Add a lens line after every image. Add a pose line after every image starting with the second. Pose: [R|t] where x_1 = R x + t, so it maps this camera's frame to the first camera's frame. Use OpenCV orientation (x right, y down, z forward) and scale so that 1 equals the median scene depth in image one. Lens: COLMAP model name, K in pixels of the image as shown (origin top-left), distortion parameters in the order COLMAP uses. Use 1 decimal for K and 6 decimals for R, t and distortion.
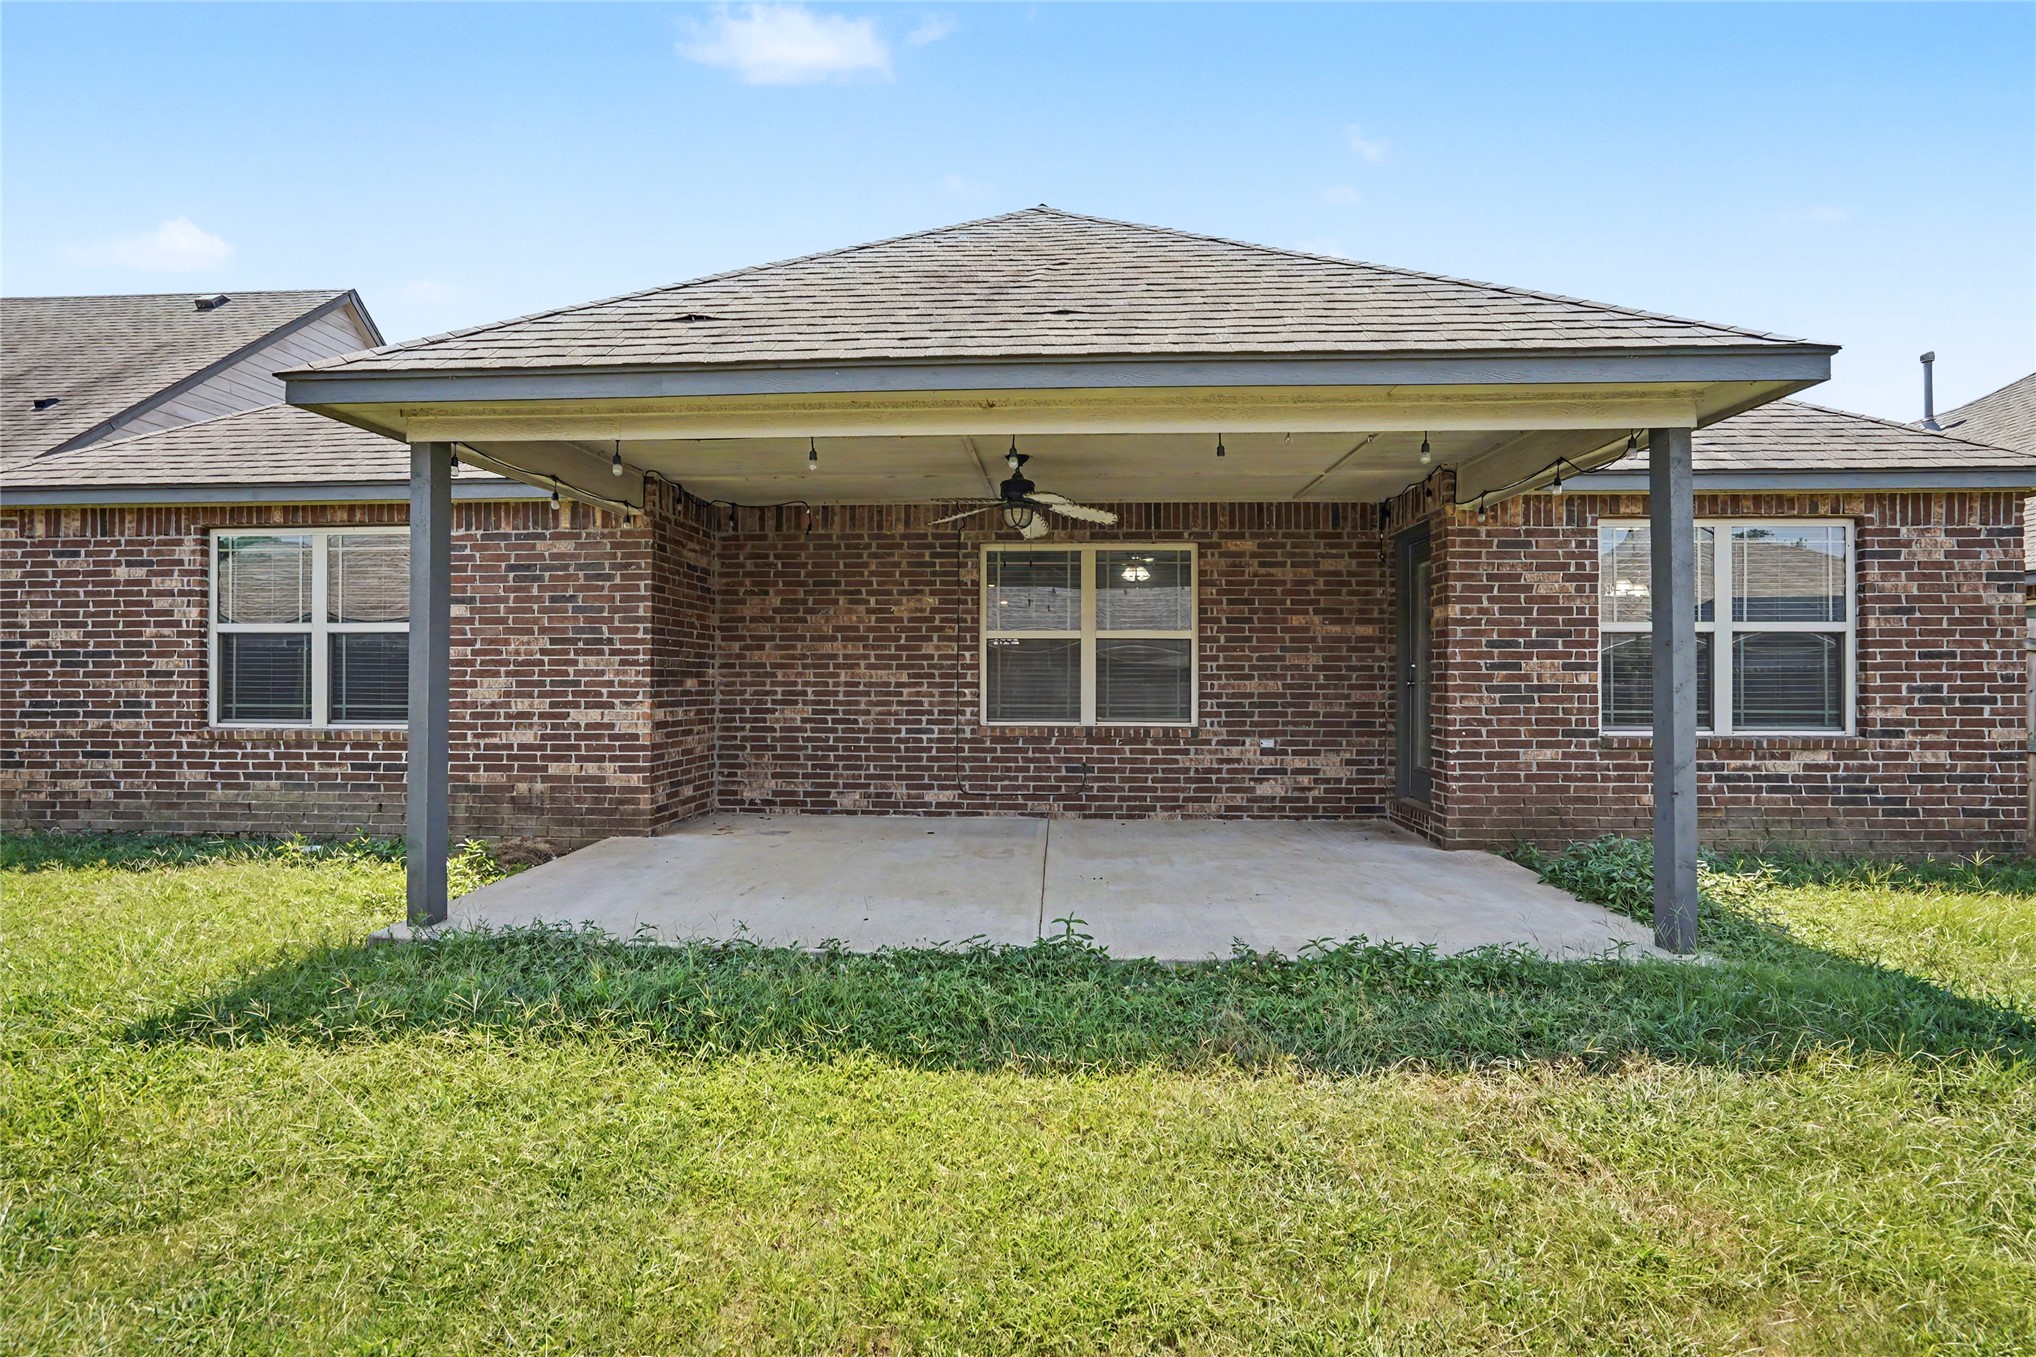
lens RADIAL K [[976.6, 0, 1015.5], [0, 976.6, 675.3], [0, 0, 1]] dist [-0.050010, 0.016324]
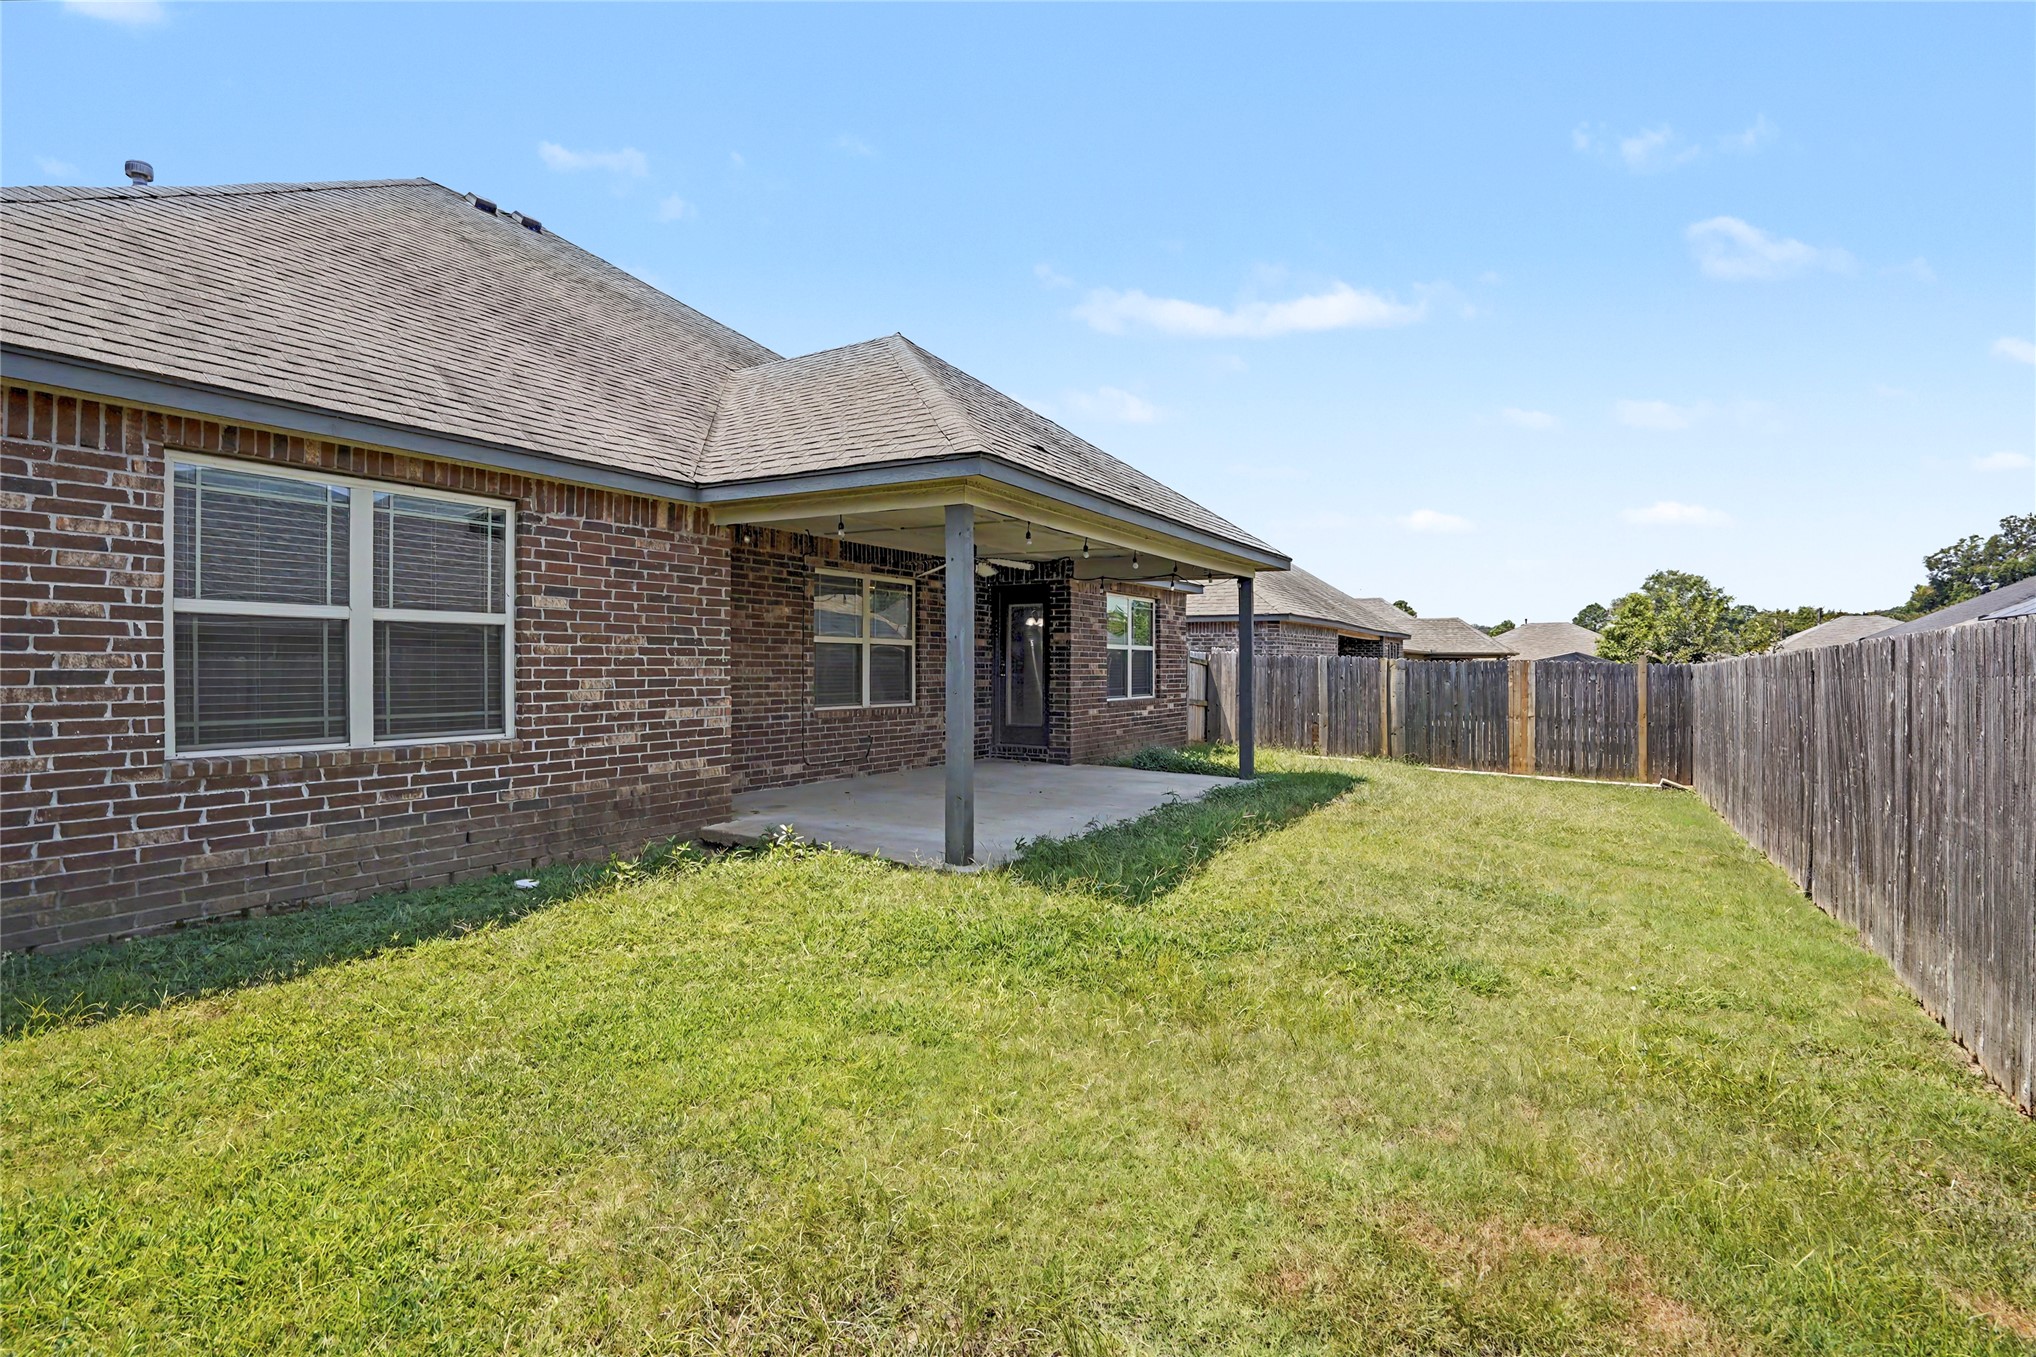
lens RADIAL K [[976.6, 0, 1014.9], [0, 976.6, 668.2], [0, 0, 1]] dist [-0.050010, 0.016324]
pose [[0.467960, -0.002152, 0.883747, -1.180204], [-0.006021, 0.999966, 0.005624, -0.014420], [-0.883729, -0.007953, 0.467932, 0.202392]]
